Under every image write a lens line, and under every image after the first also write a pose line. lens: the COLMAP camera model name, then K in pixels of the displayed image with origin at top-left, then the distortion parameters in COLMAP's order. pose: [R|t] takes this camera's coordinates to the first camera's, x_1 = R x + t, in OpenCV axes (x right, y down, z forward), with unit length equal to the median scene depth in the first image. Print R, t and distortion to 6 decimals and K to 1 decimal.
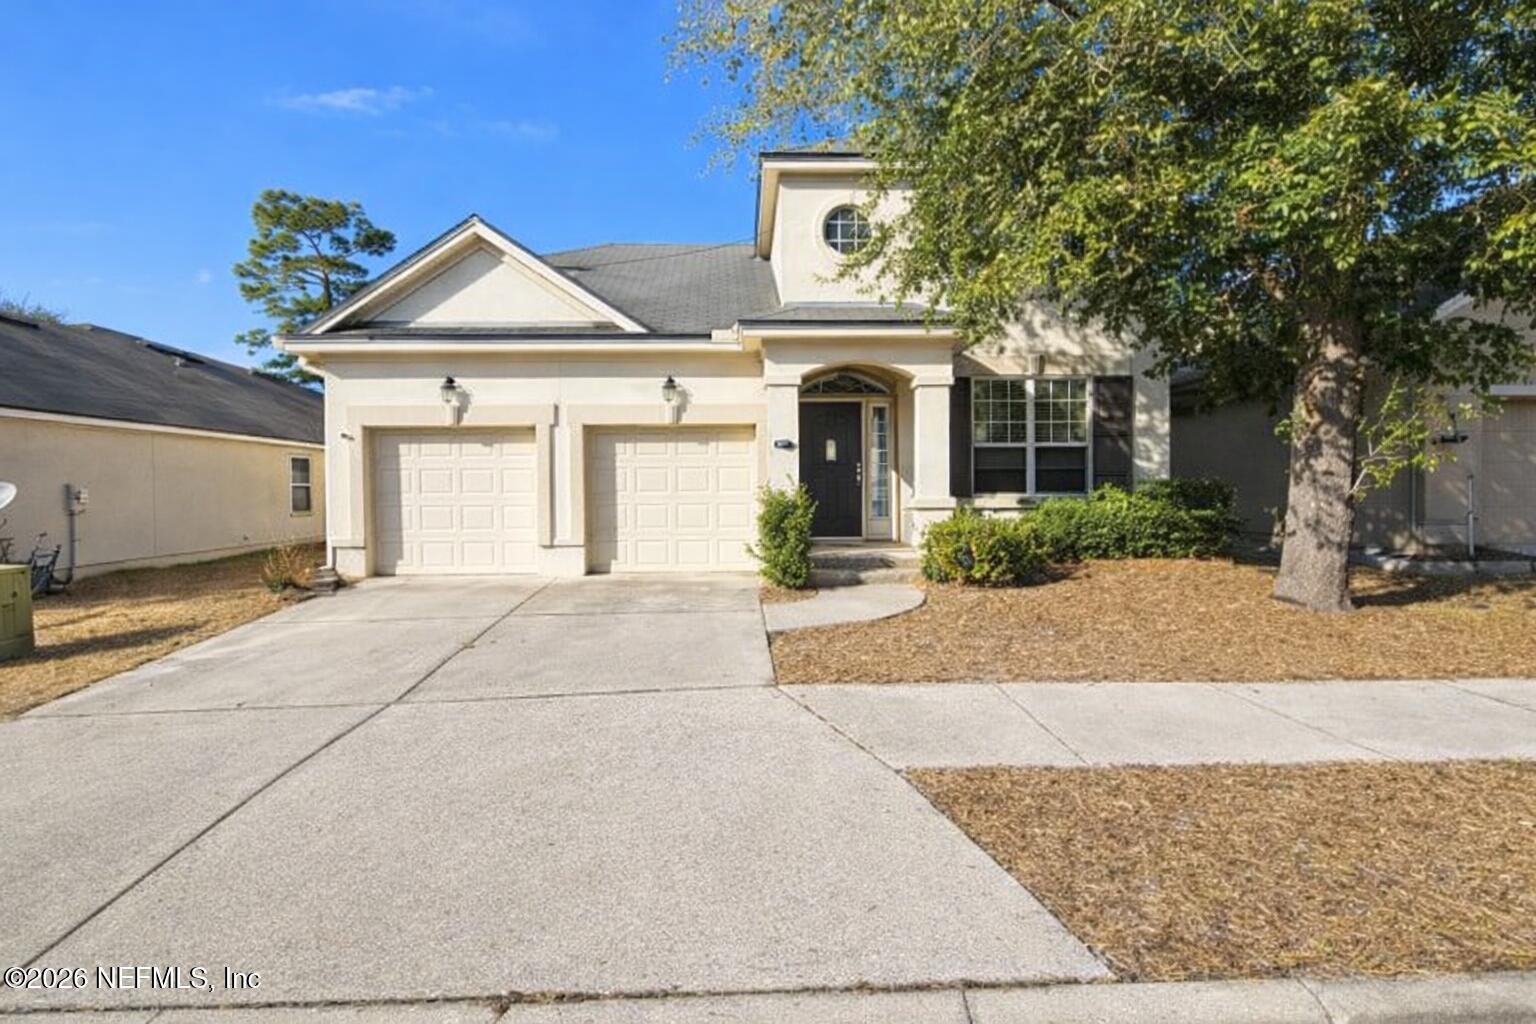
lens RADIAL K [[747.7, 0, 768.0], [0, 747.7, 512.0], [0, 0, 1]] dist [-0.000775, -0.000164]
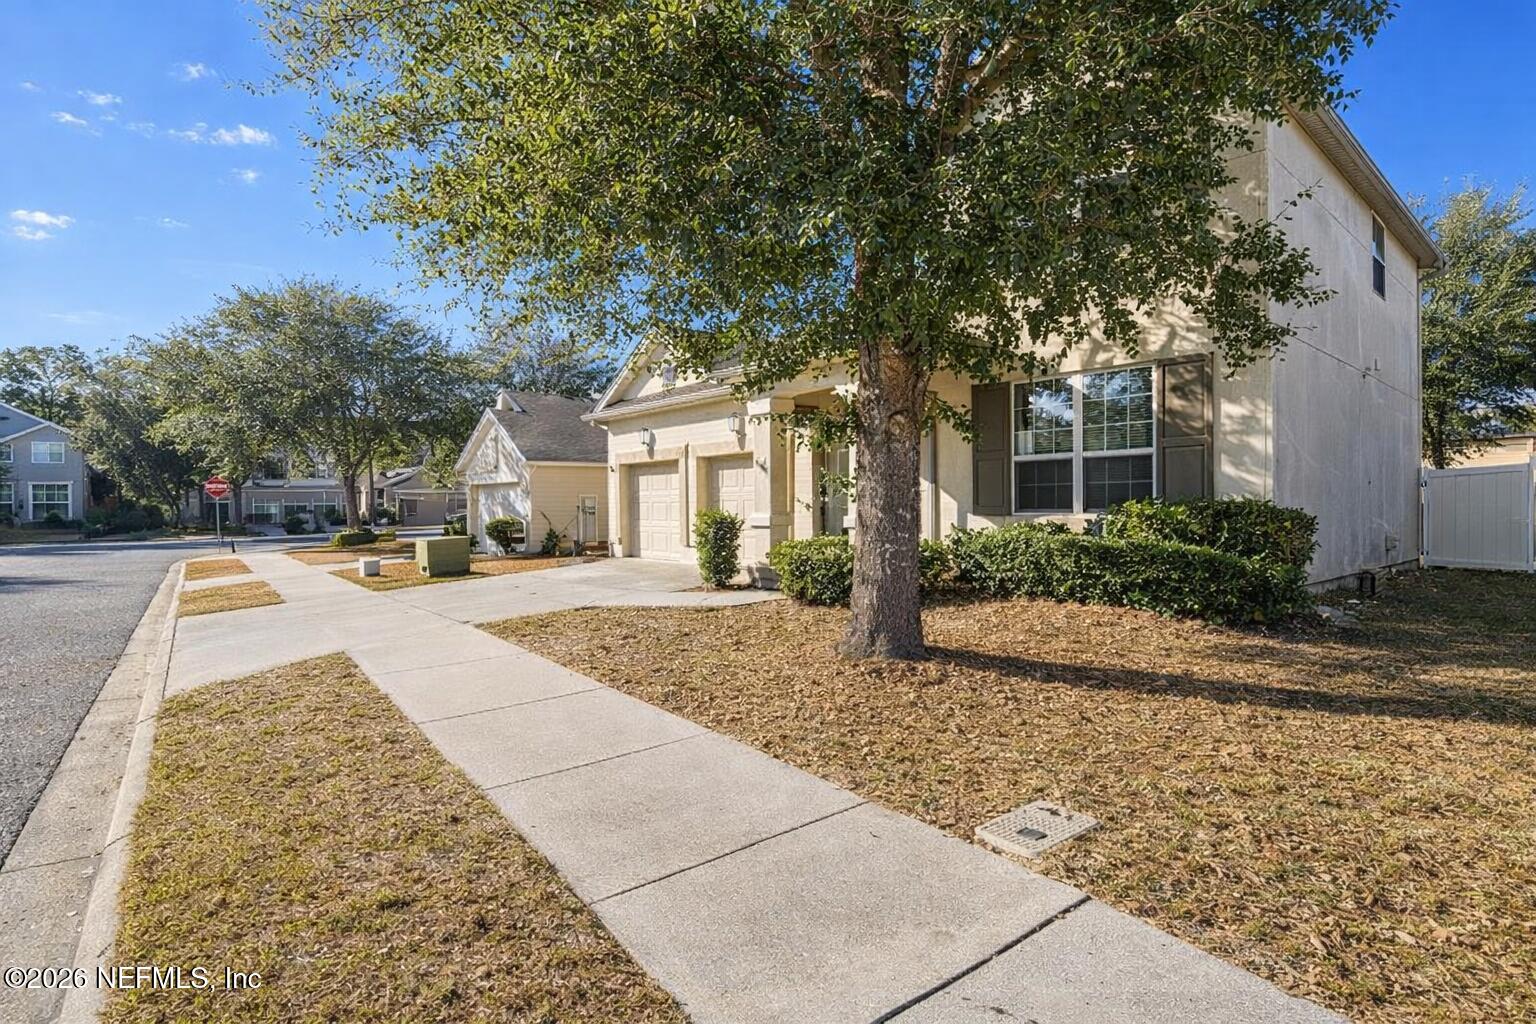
lens RADIAL K [[747.7, 0, 768.0], [0, 747.7, 512.0], [0, 0, 1]] dist [-0.000775, -0.000164]
pose [[0.600687, 0.021294, -0.799201, 0.927000], [-0.023283, 0.999687, 0.009136, -0.032561], [0.799145, 0.013120, 0.600995, 0.287920]]
